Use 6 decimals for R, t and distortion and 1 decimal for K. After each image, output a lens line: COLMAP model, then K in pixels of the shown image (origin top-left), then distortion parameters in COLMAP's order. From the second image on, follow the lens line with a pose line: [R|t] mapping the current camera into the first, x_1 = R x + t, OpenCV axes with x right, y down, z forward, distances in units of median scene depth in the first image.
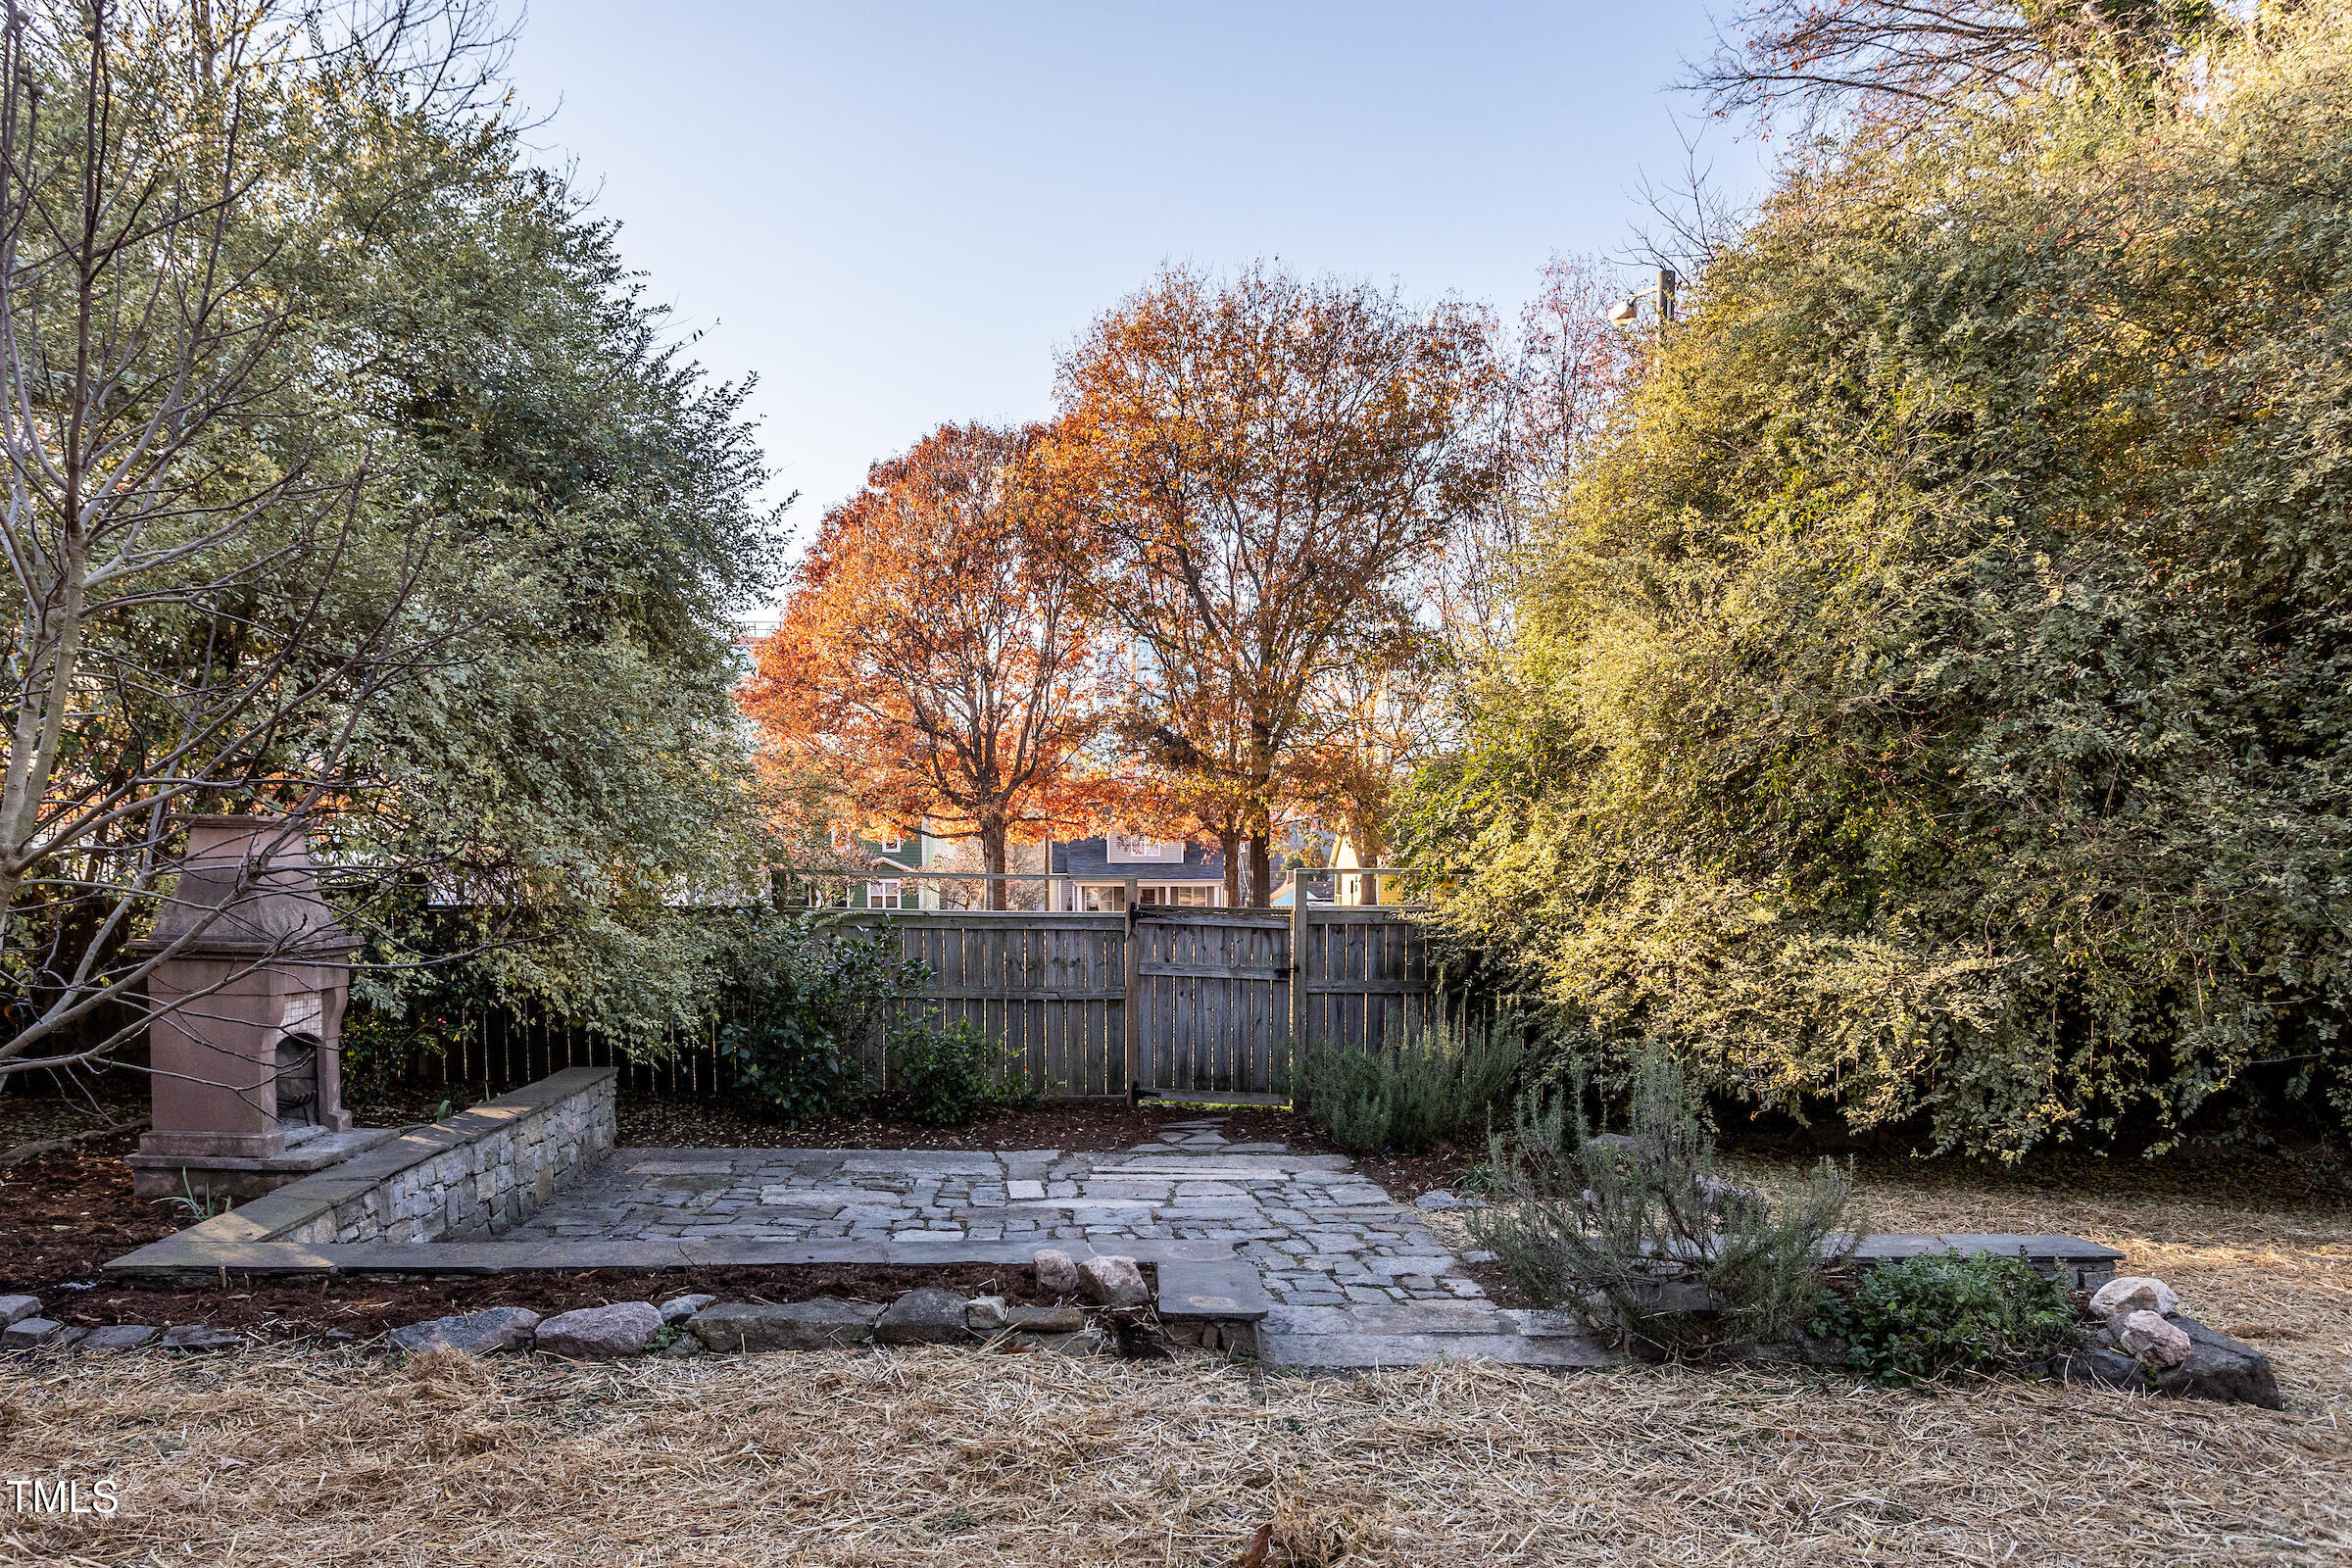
lens RADIAL K [[1659.5, 0, 1173.4], [0, 1659.5, 799.1], [0, 0, 1]] dist [-0.004097, -0.000364]
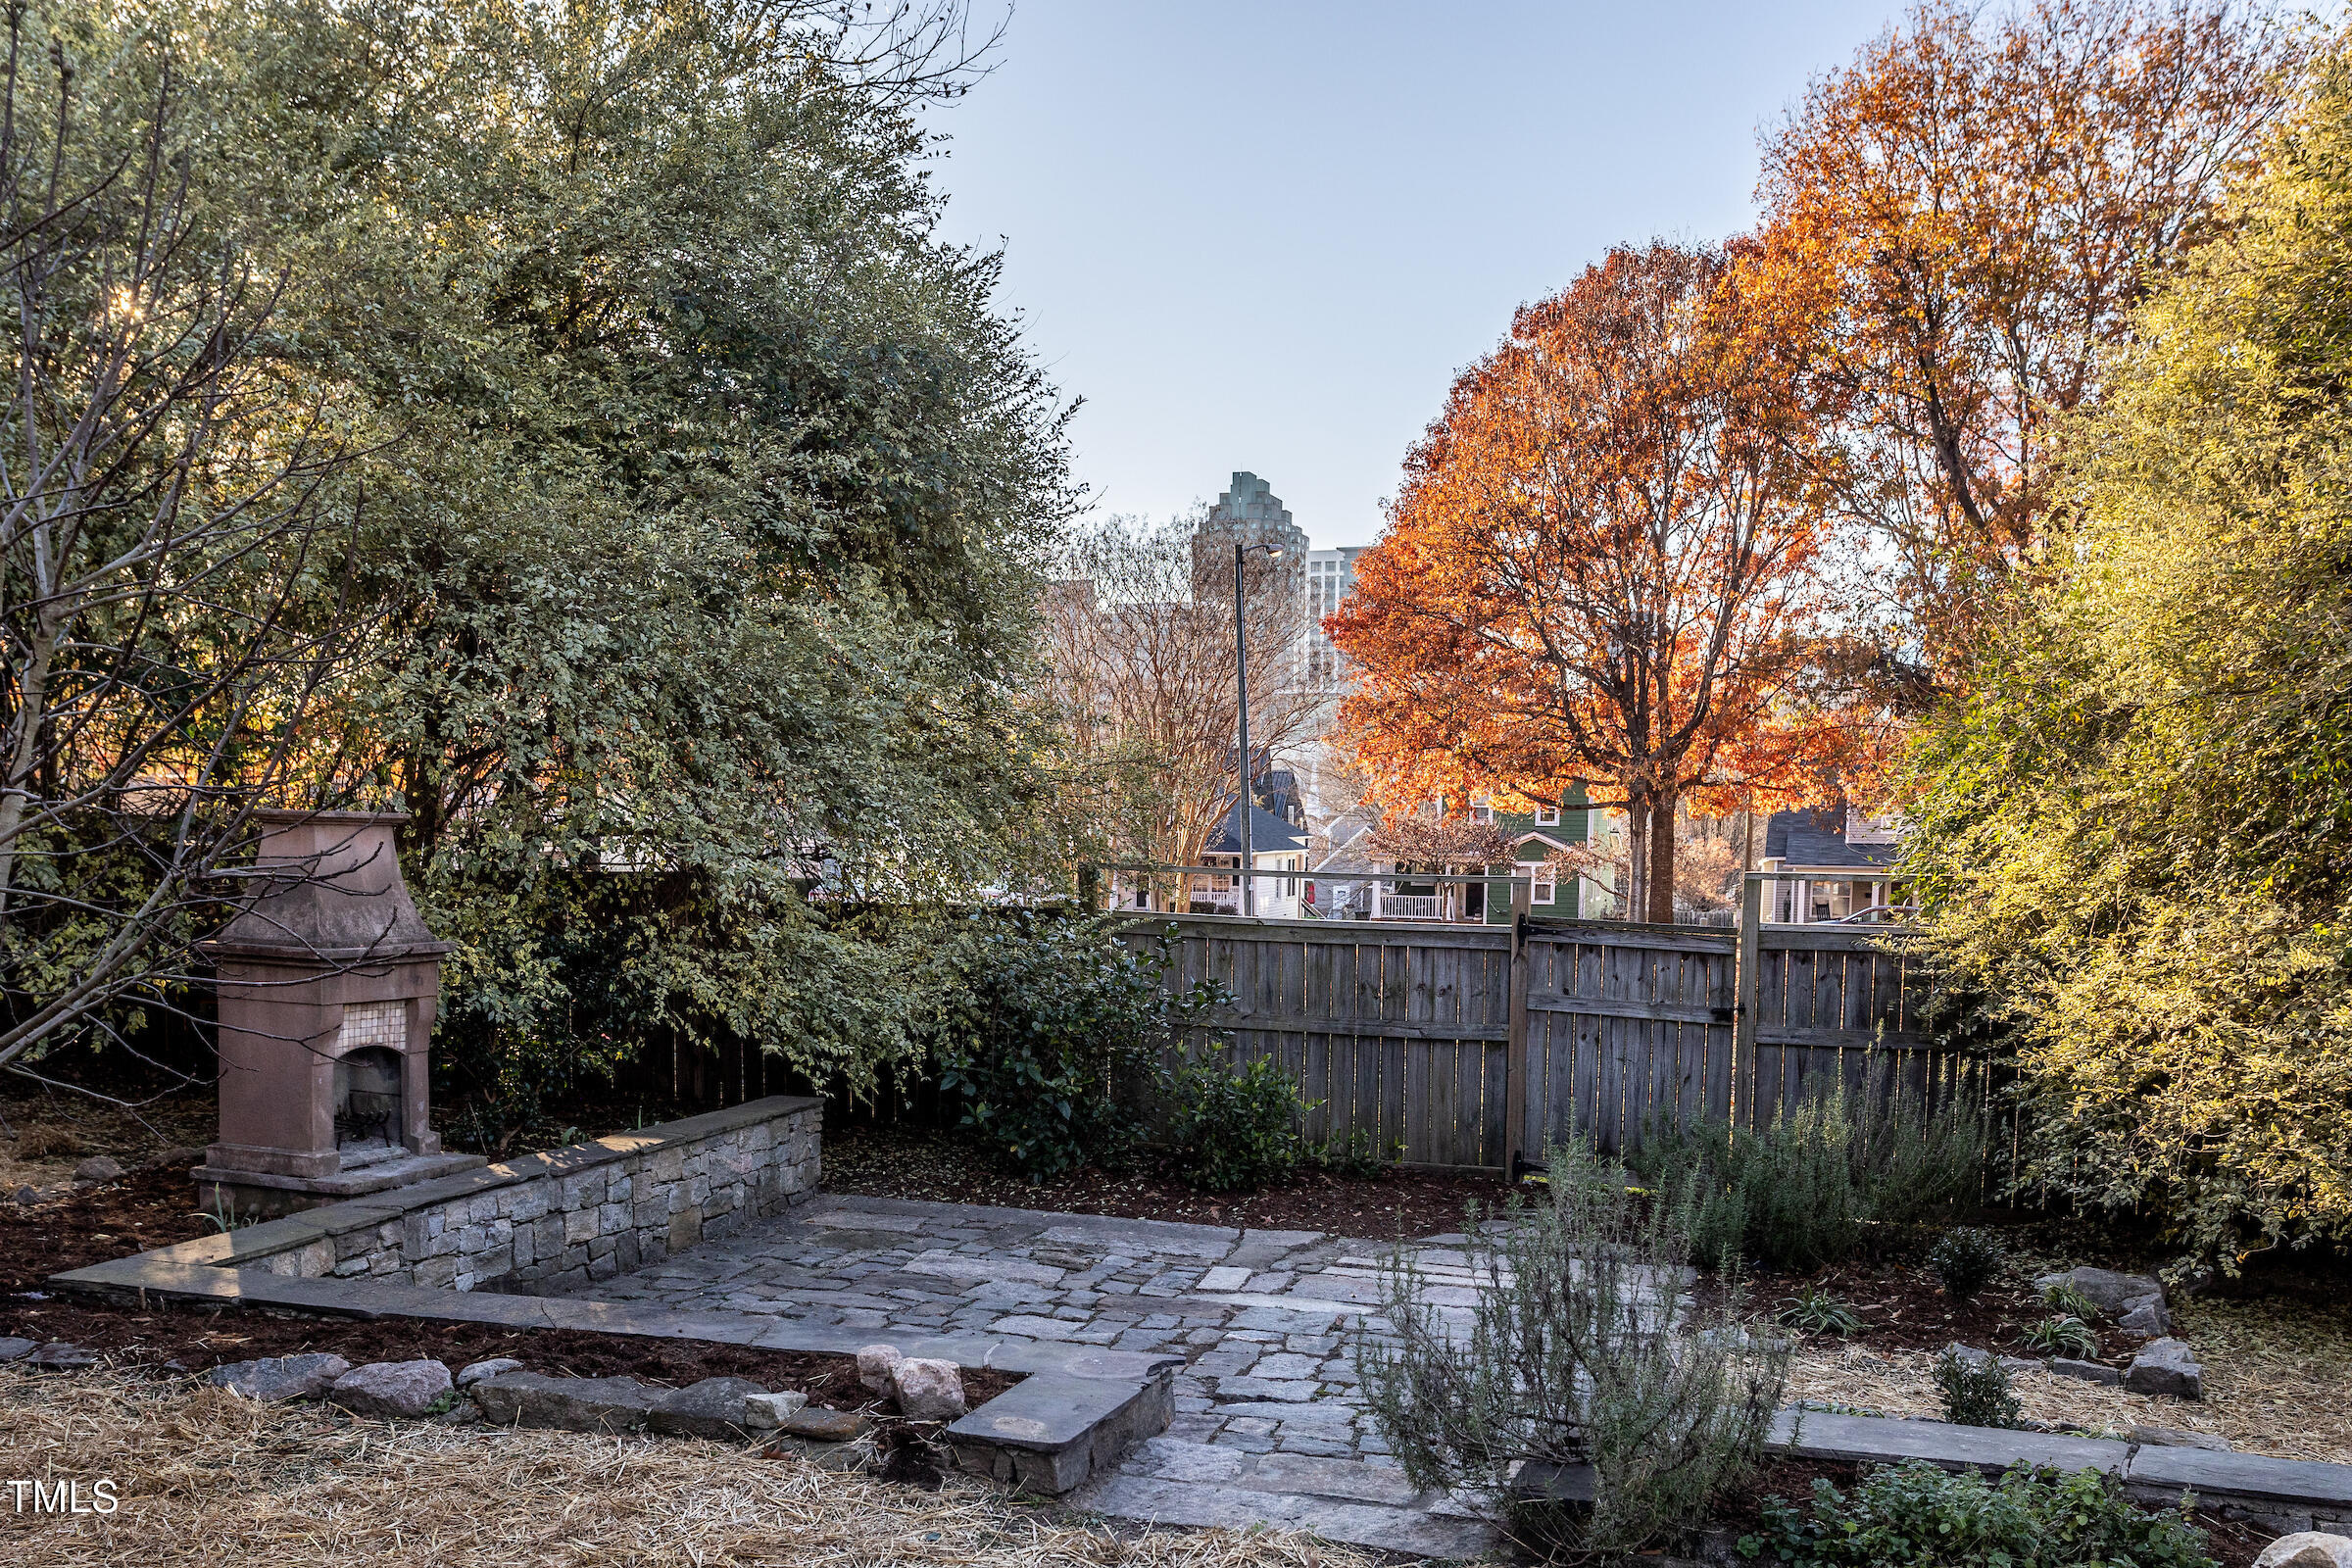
lens RADIAL K [[2225.9, 0, 1180.1], [0, 2225.9, 789.0], [0, 0, 1]] dist [0.003984, 0.000000]
pose [[0.935633, 0.001838, -0.352970, 0.251402], [0.004239, 0.999856, 0.016445, -0.015561], [0.352950, -0.016883, 0.935490, 0.000215]]
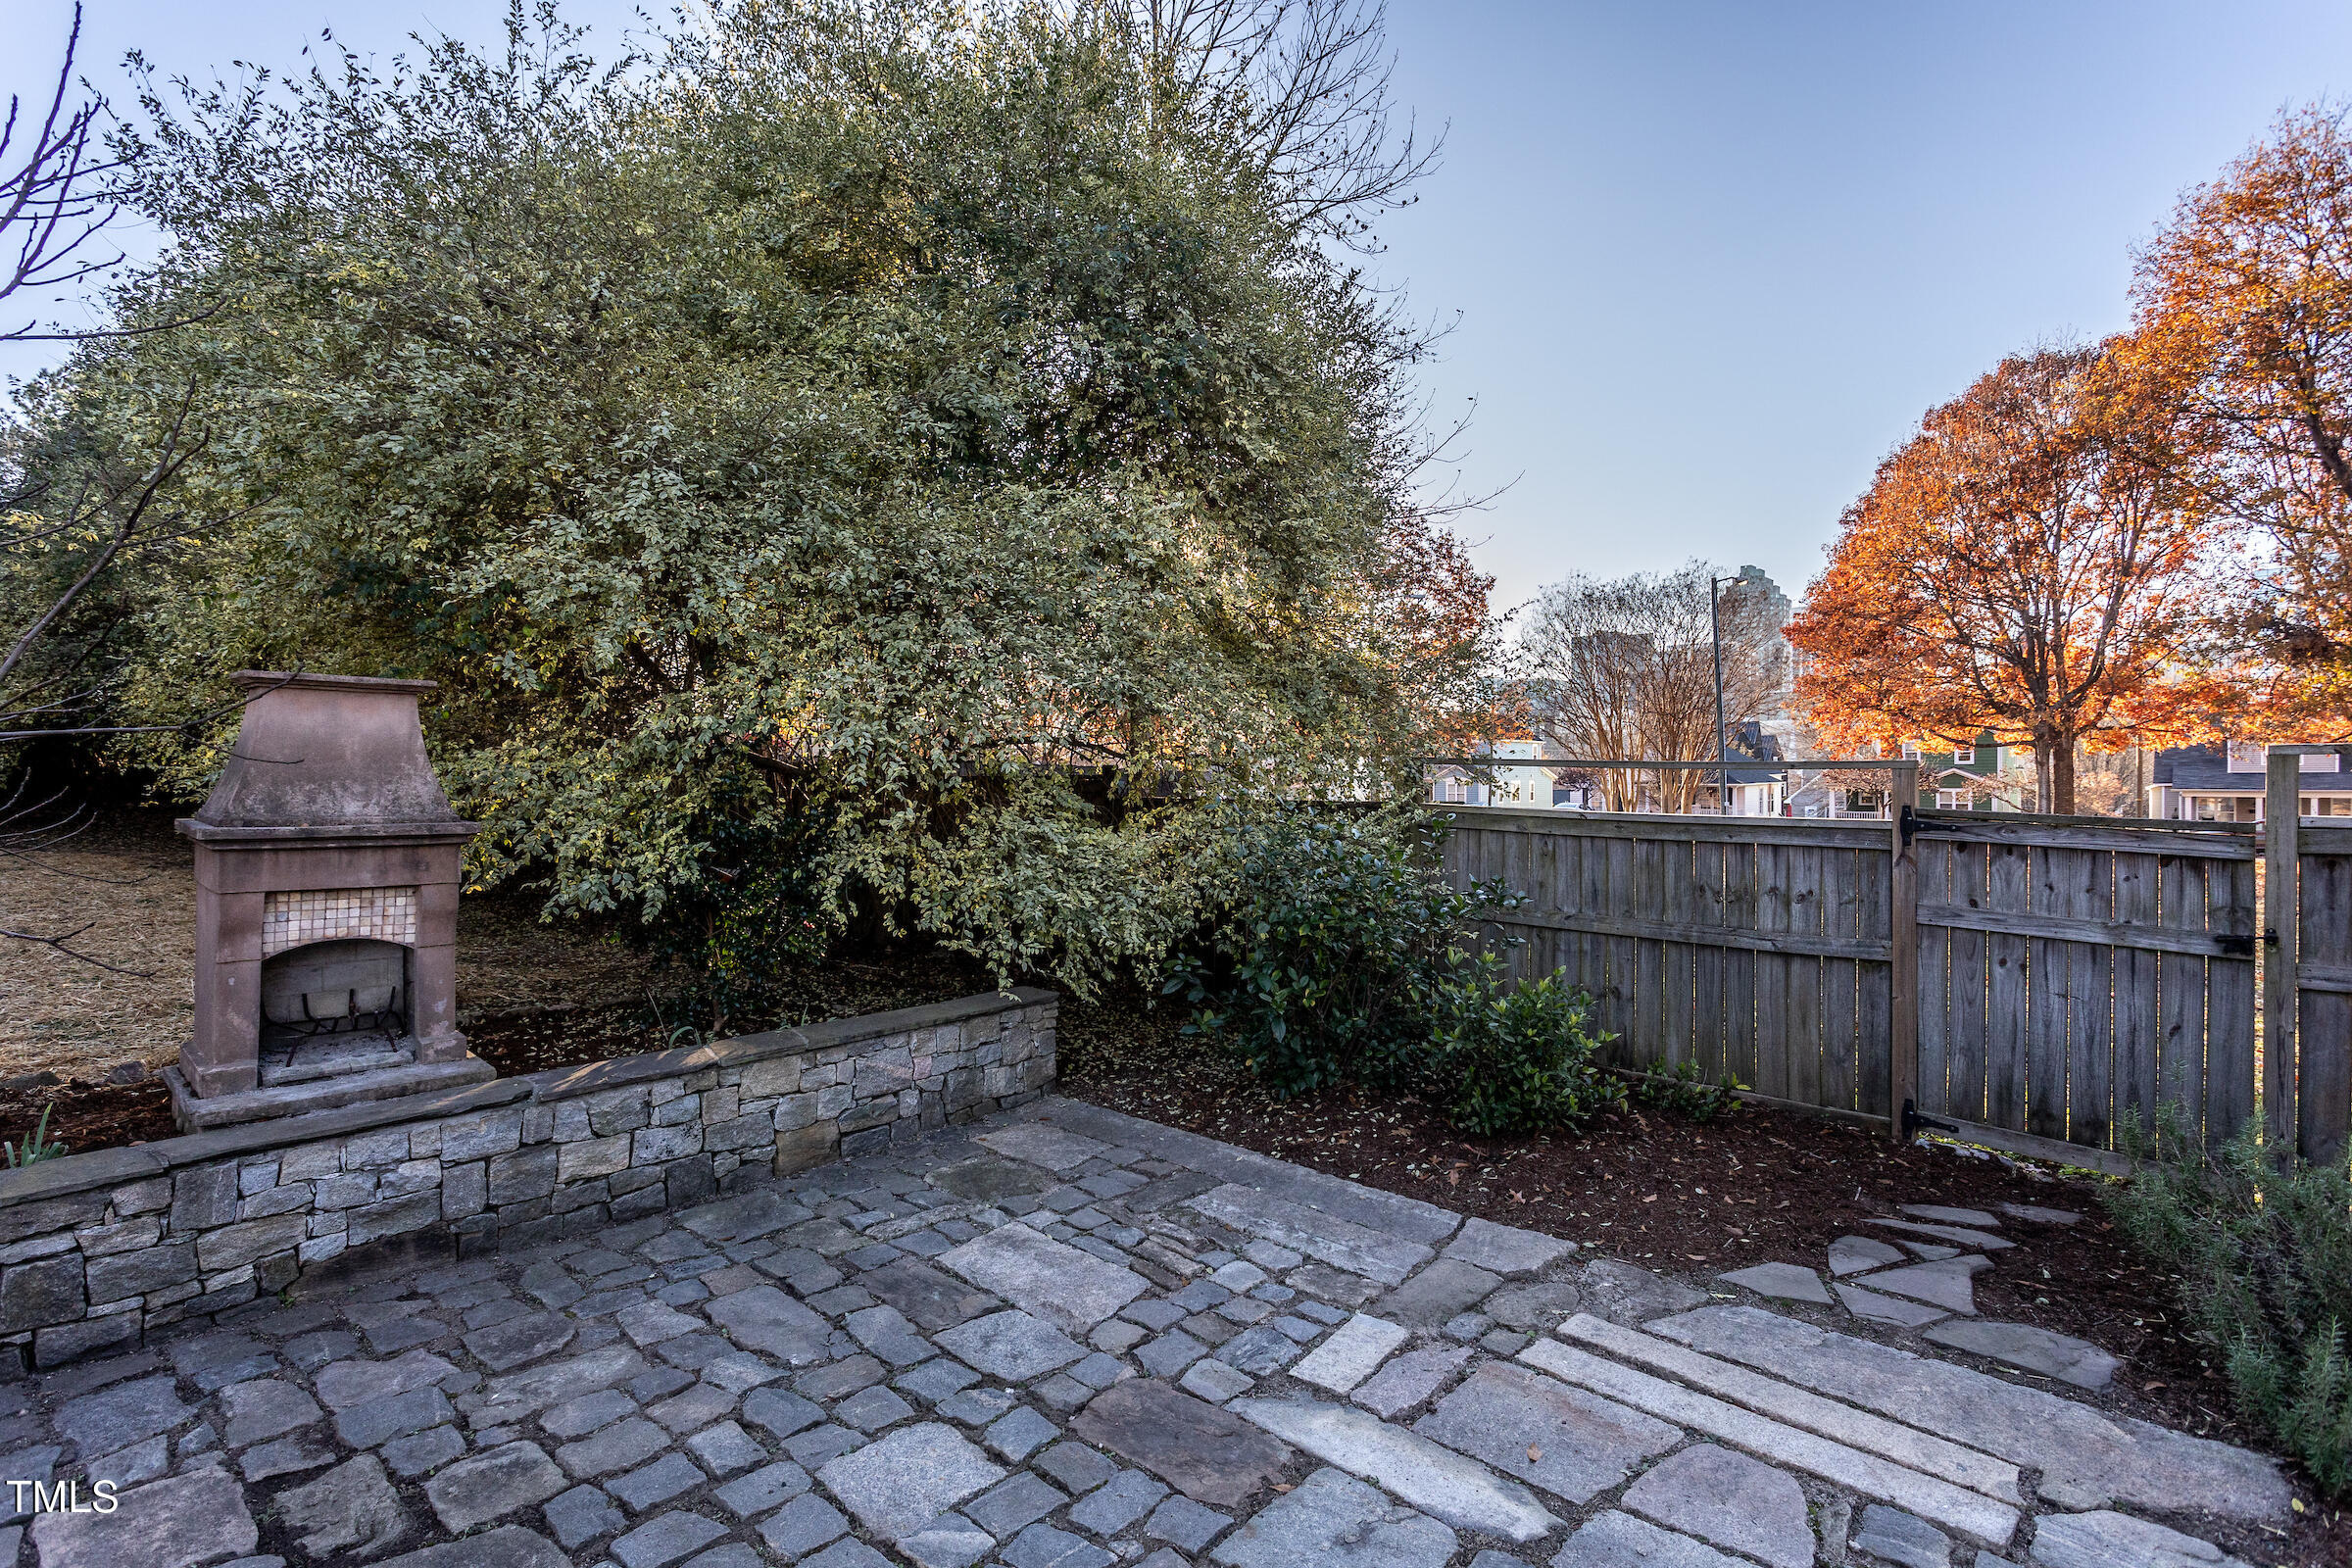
lens RADIAL K [[1187.4, 0, 1159.4], [0, 1187.4, 732.8], [0, 0, 1]] dist [-0.010139, 0.005453]
pose [[0.699845, -0.027549, -0.713763, 0.128990], [0.028487, 0.999537, -0.010647, 0.043168], [0.713726, -0.012881, 0.700307, 0.663255]]
